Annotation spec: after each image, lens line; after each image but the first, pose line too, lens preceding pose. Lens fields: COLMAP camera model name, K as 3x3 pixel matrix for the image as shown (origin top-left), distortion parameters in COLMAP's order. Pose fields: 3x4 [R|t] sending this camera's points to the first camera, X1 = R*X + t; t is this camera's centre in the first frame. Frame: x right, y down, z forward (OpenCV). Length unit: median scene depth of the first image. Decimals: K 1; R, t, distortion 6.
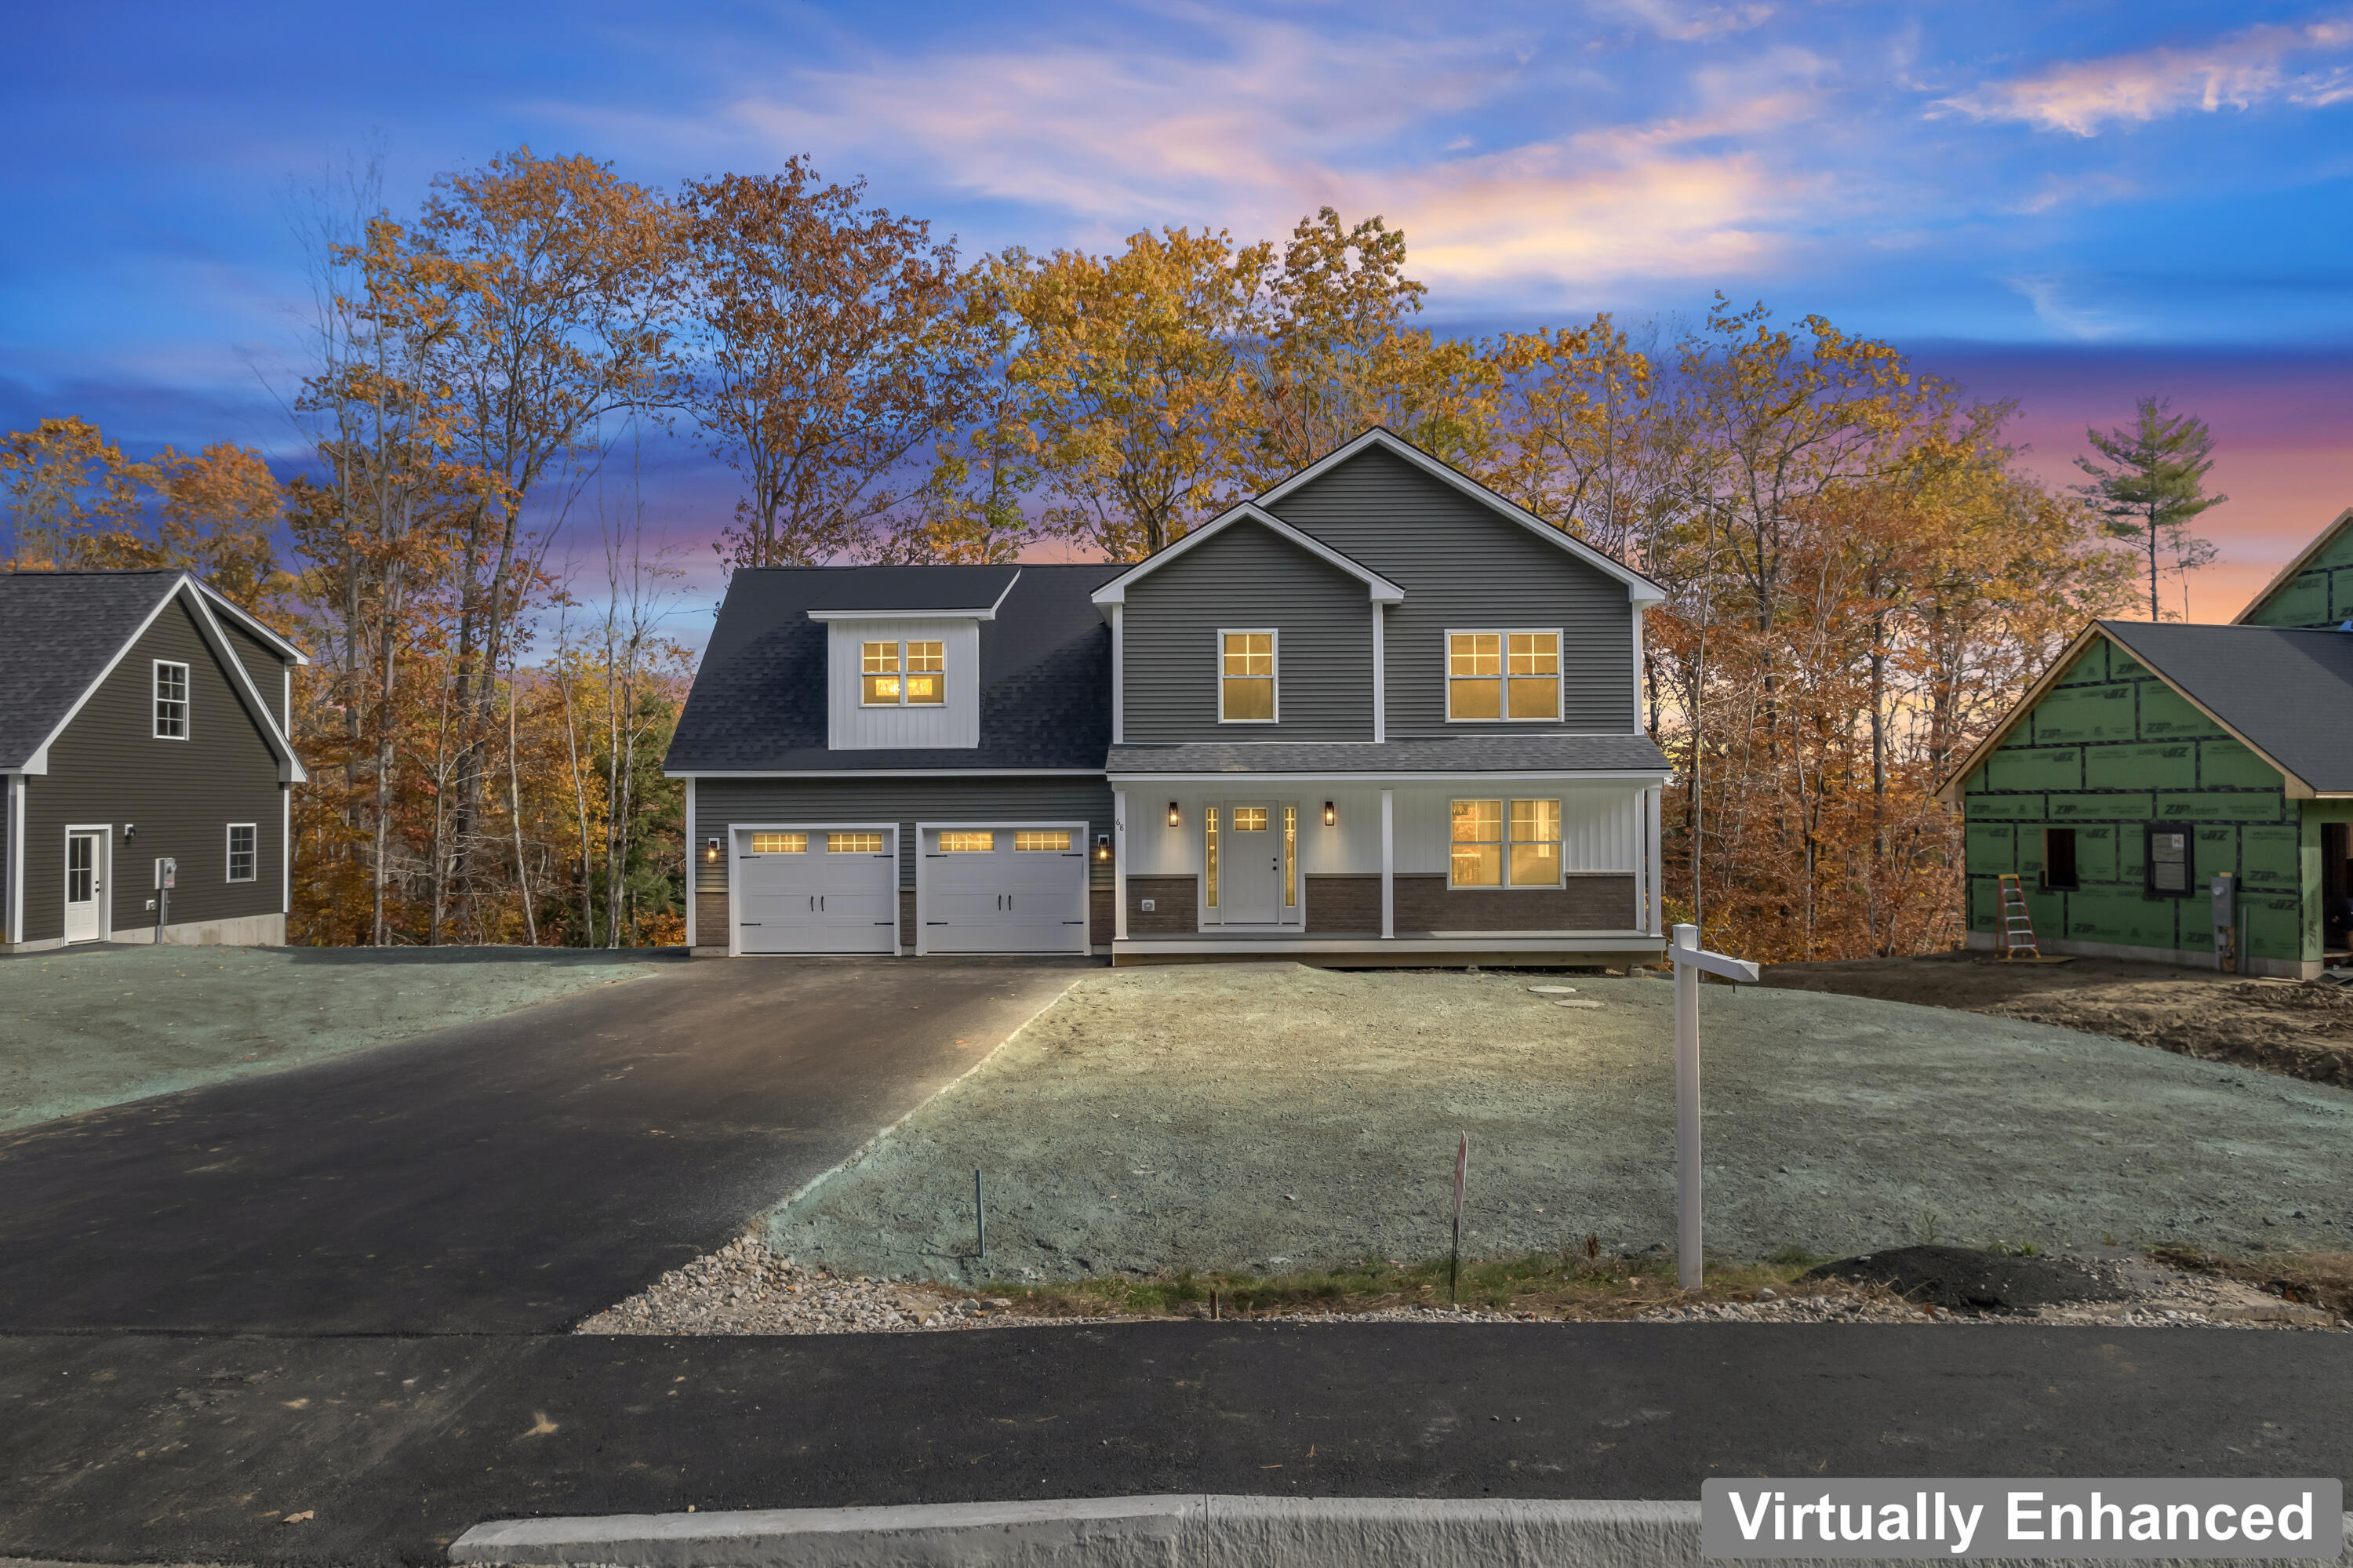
lens RADIAL K [[1494.0, 0, 1177.9], [0, 1494.0, 793.3], [0, 0, 1]] dist [-0.044201, 0.003878]
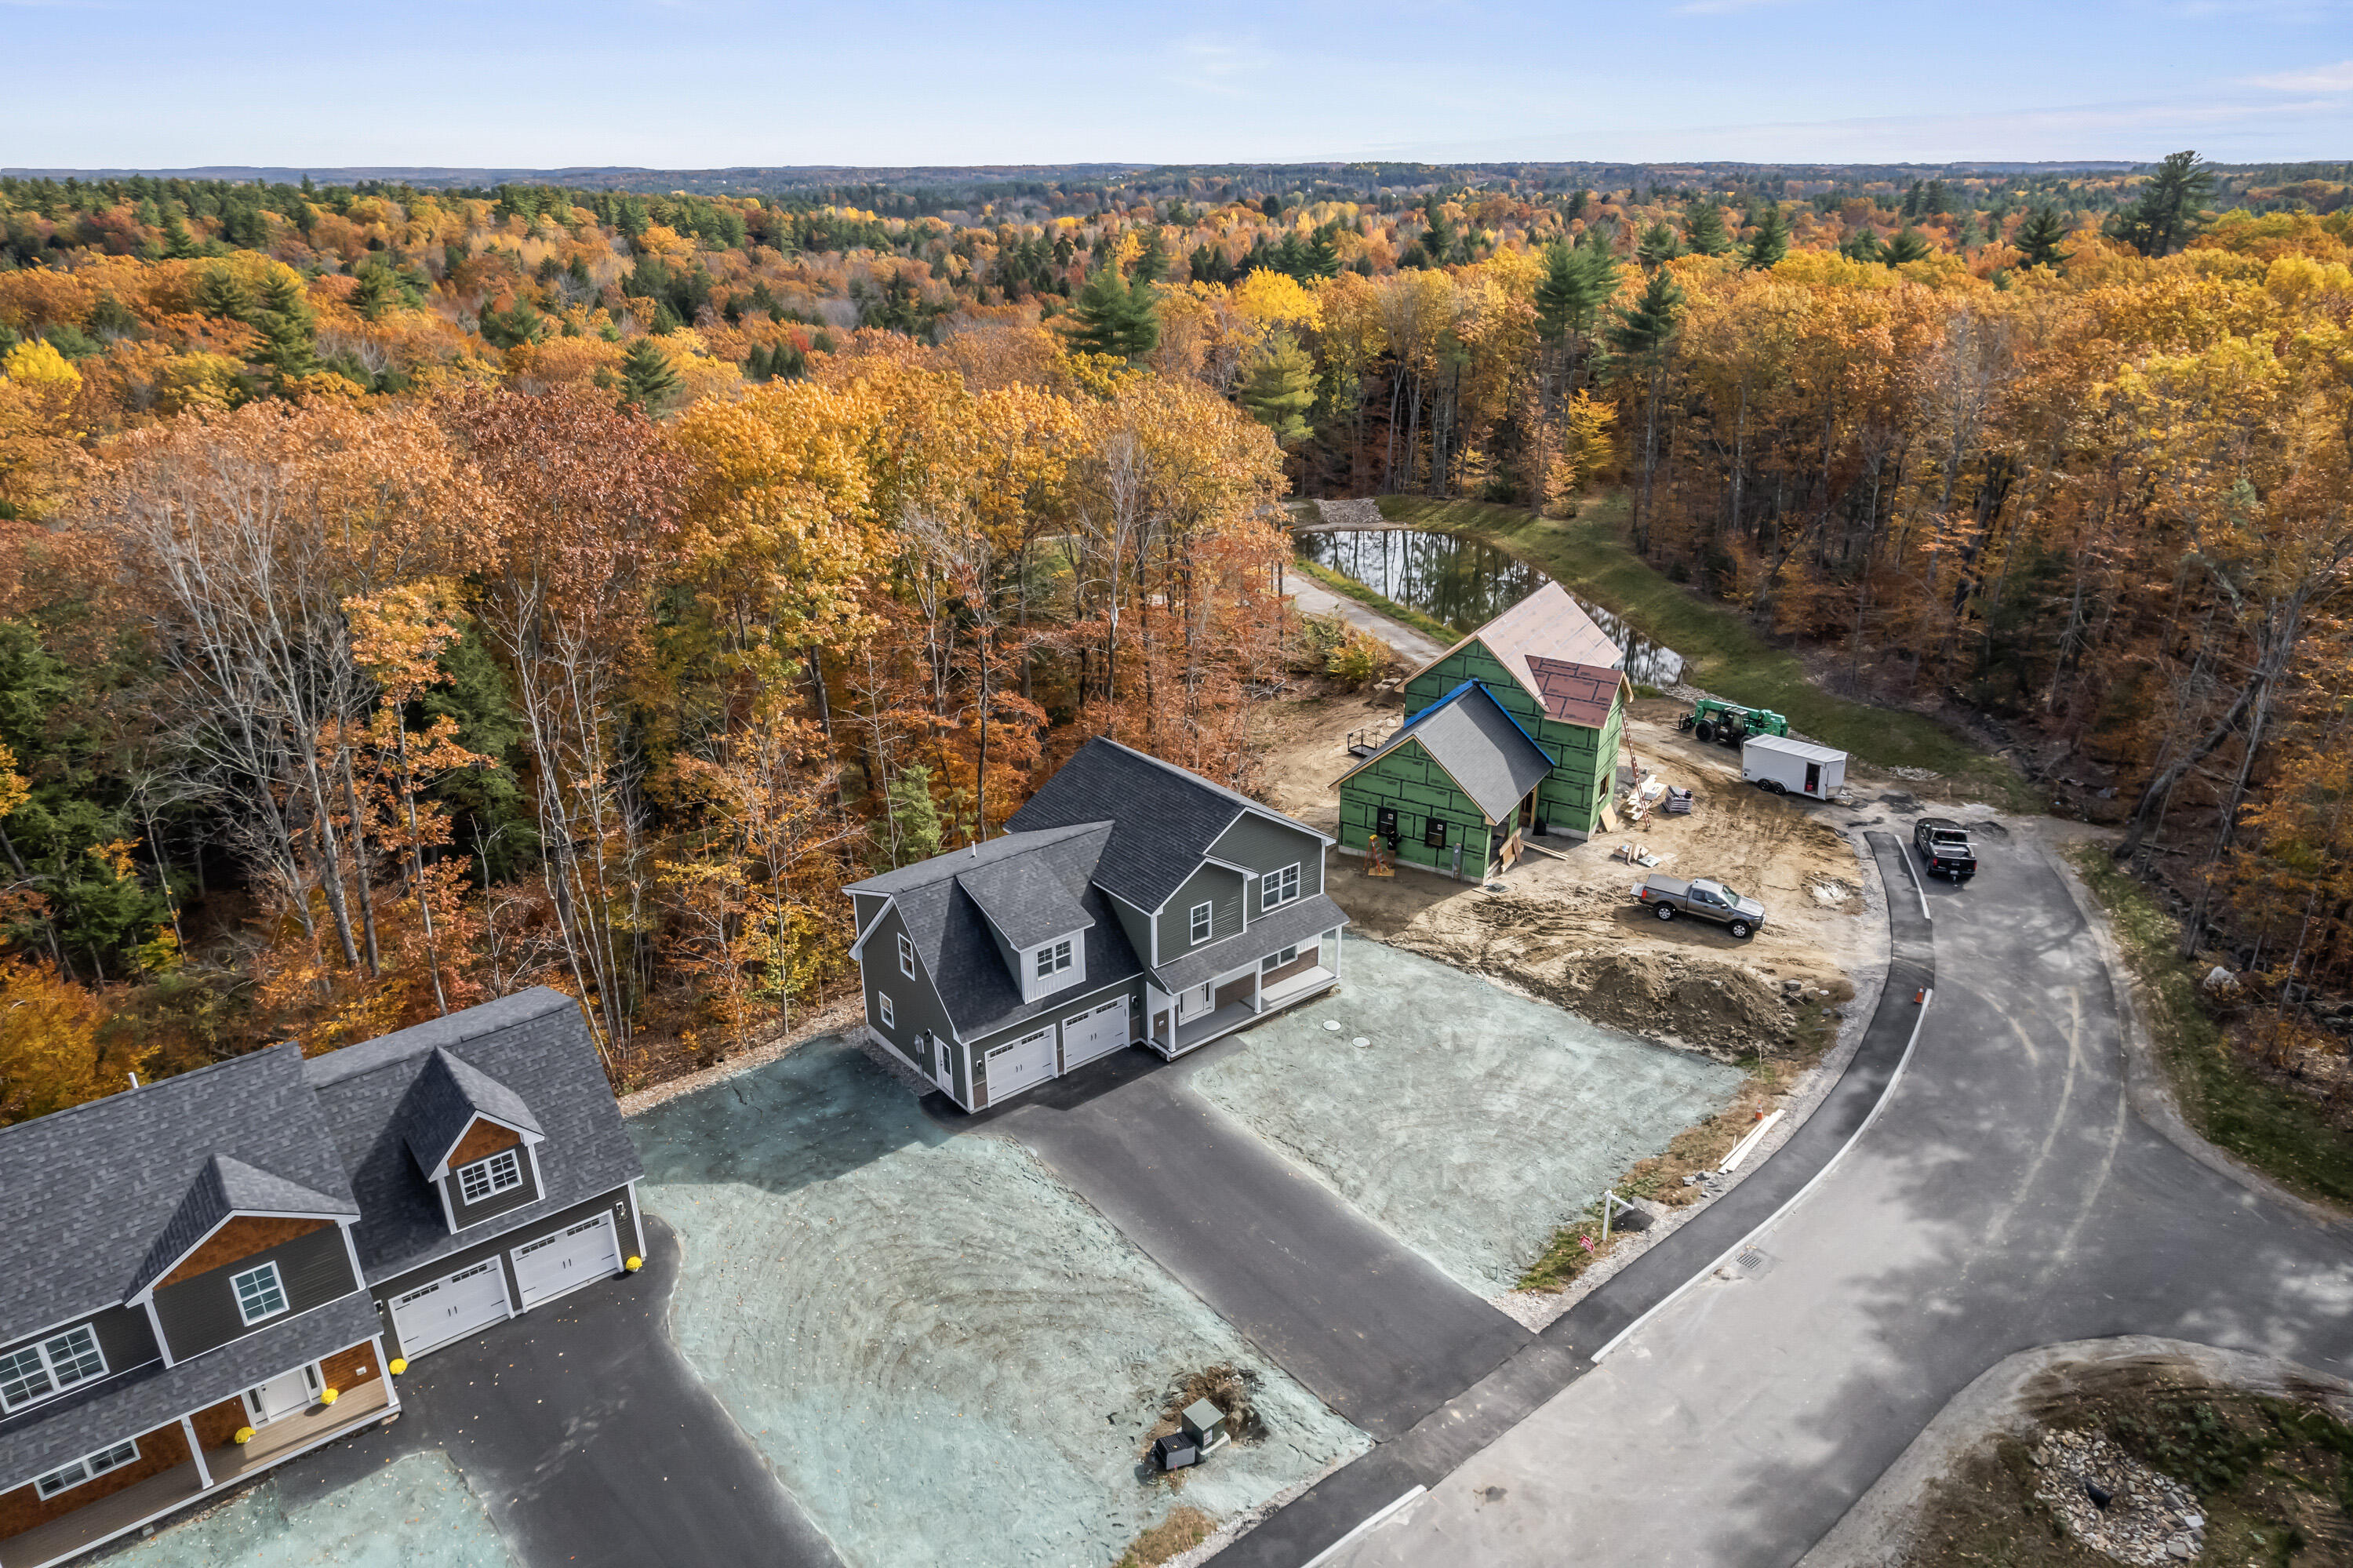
lens RADIAL K [[1494.0, 0, 1177.9], [0, 1494.0, 793.3], [0, 0, 1]] dist [-0.044201, 0.003878]
pose [[0.765761, -0.253884, 0.590891, -1.208357], [-0.007044, 0.915415, 0.402449, -1.115781], [-0.643086, -0.312342, 0.699201, -0.469411]]
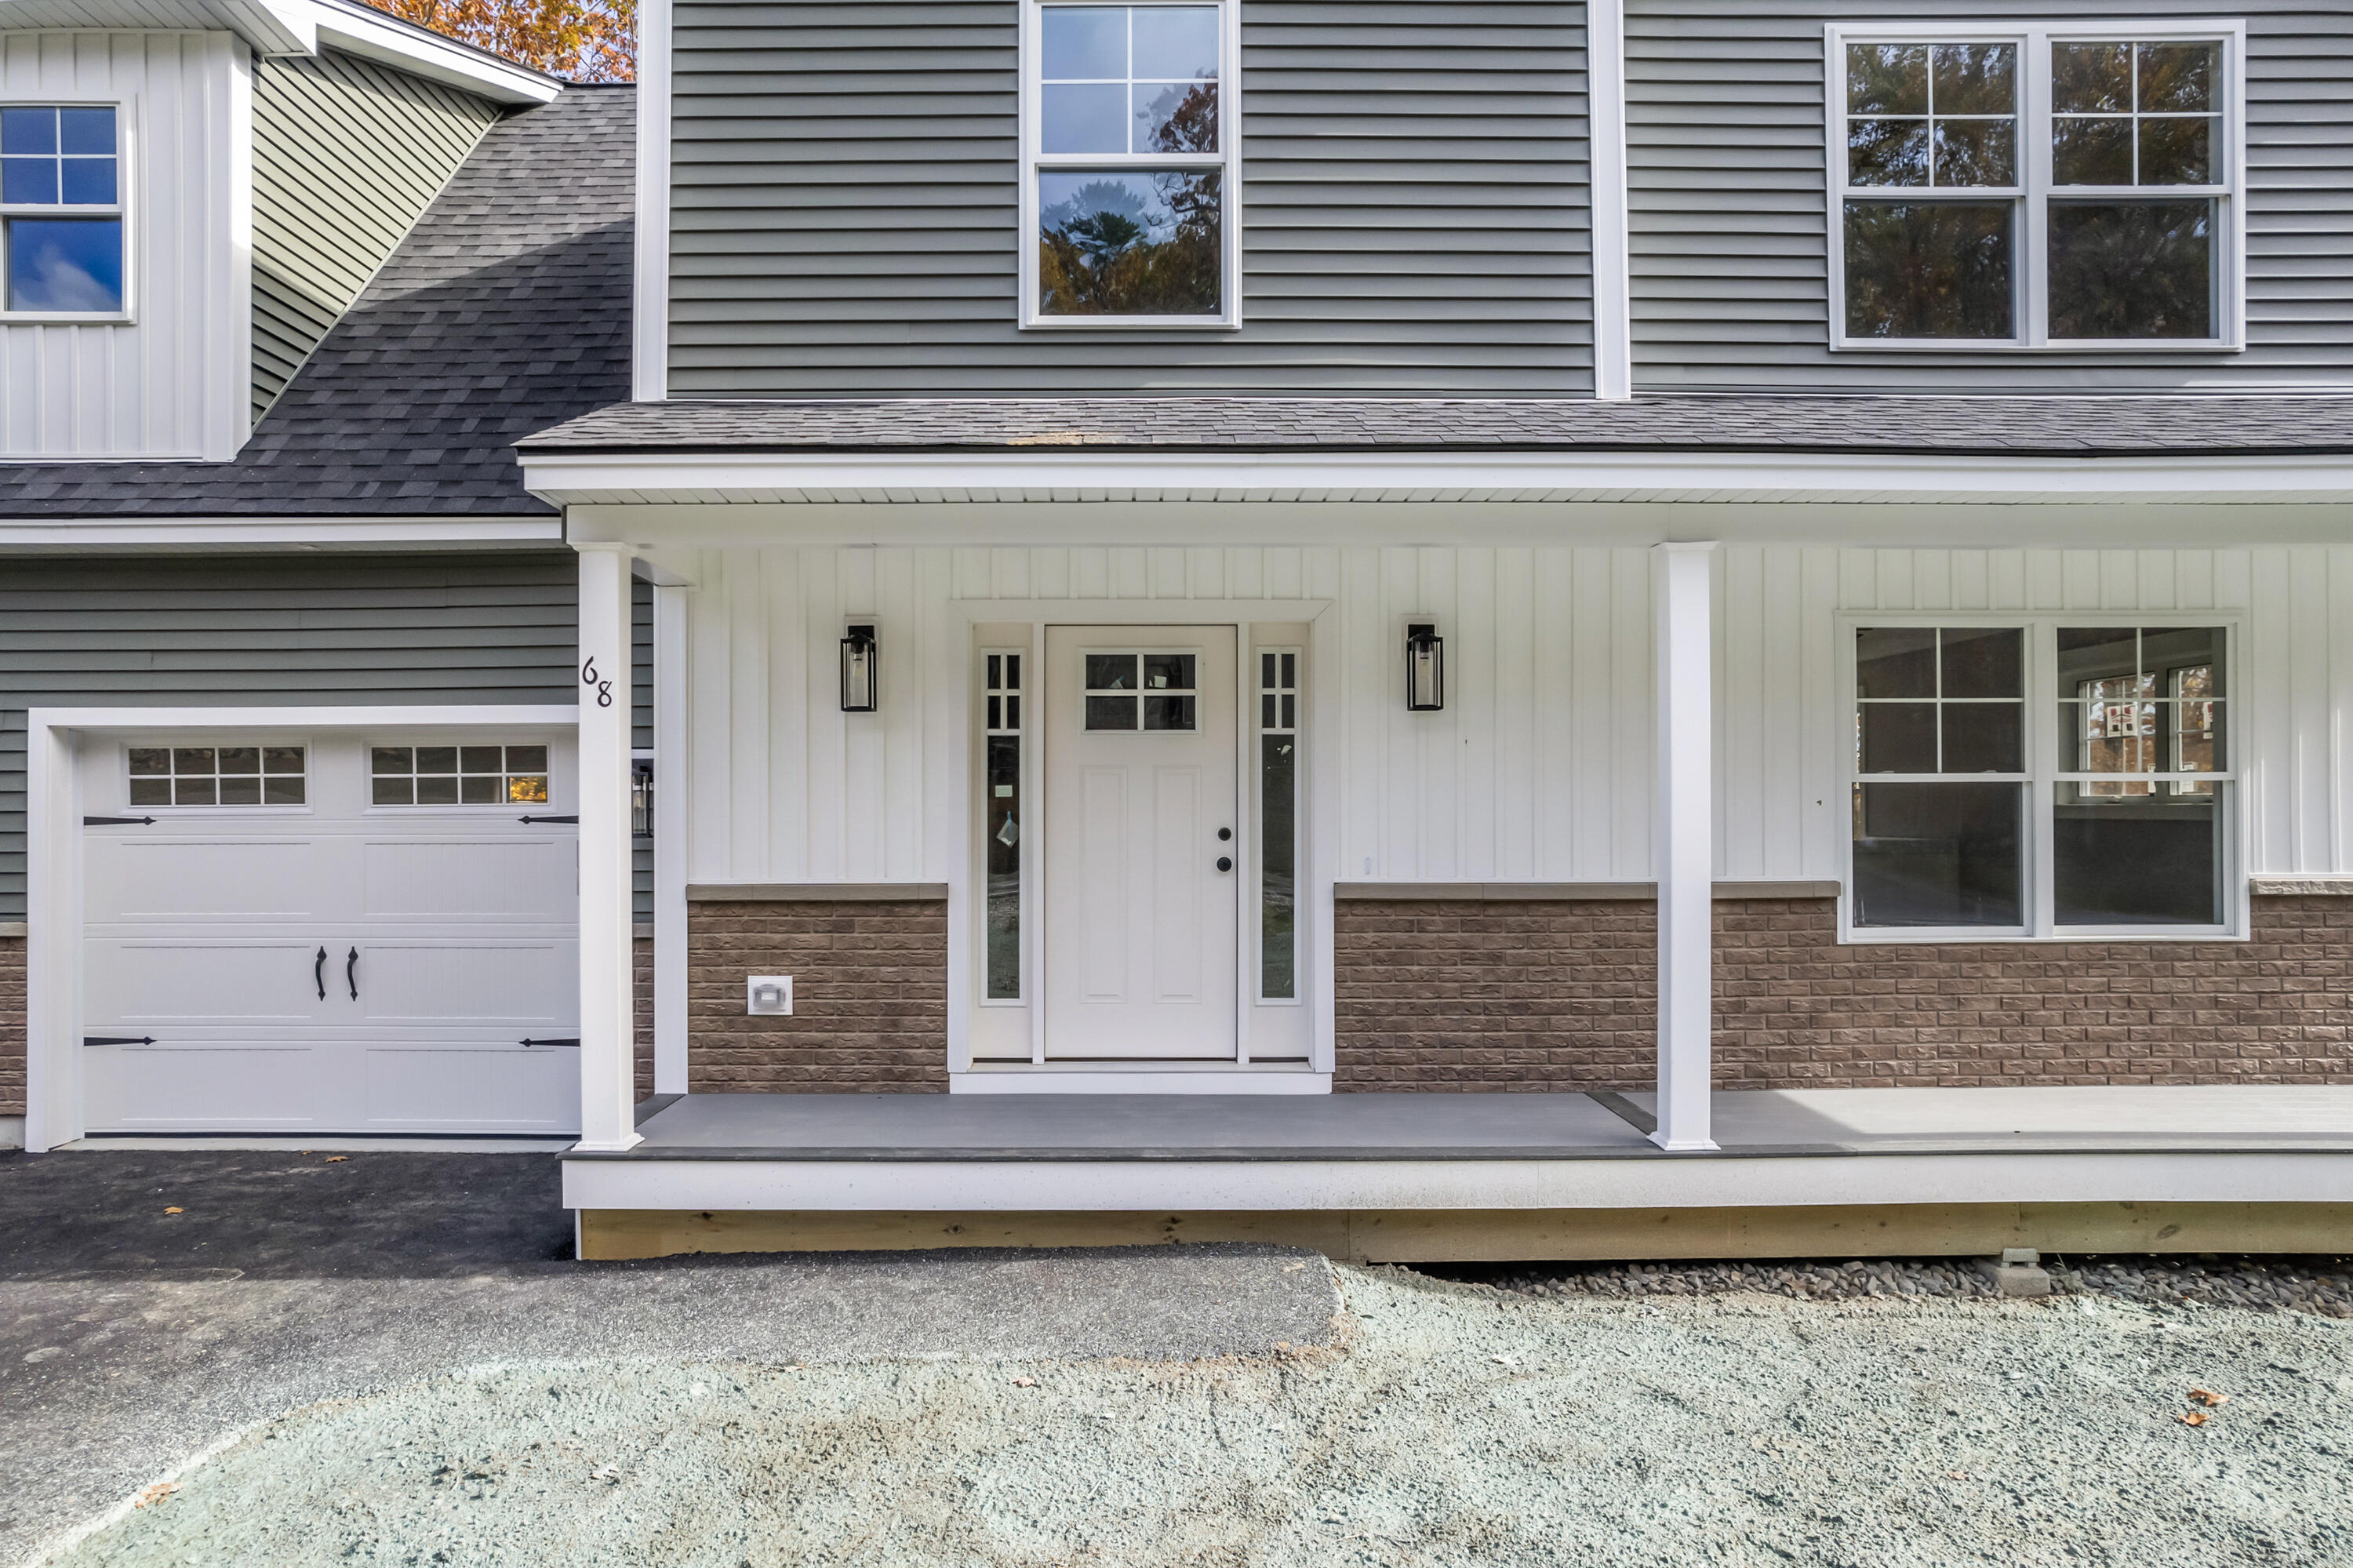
lens RADIAL K [[1521.9, 0, 1130.7], [0, 1521.9, 806.4], [0, 0, 1]] dist [-0.074248, 0.072010]
pose [[0.999836, 0.004033, 0.017659, 0.041344], [-0.004204, 0.999945, 0.009635, 0.035729], [-0.017620, -0.009708, 0.999798, 0.695478]]
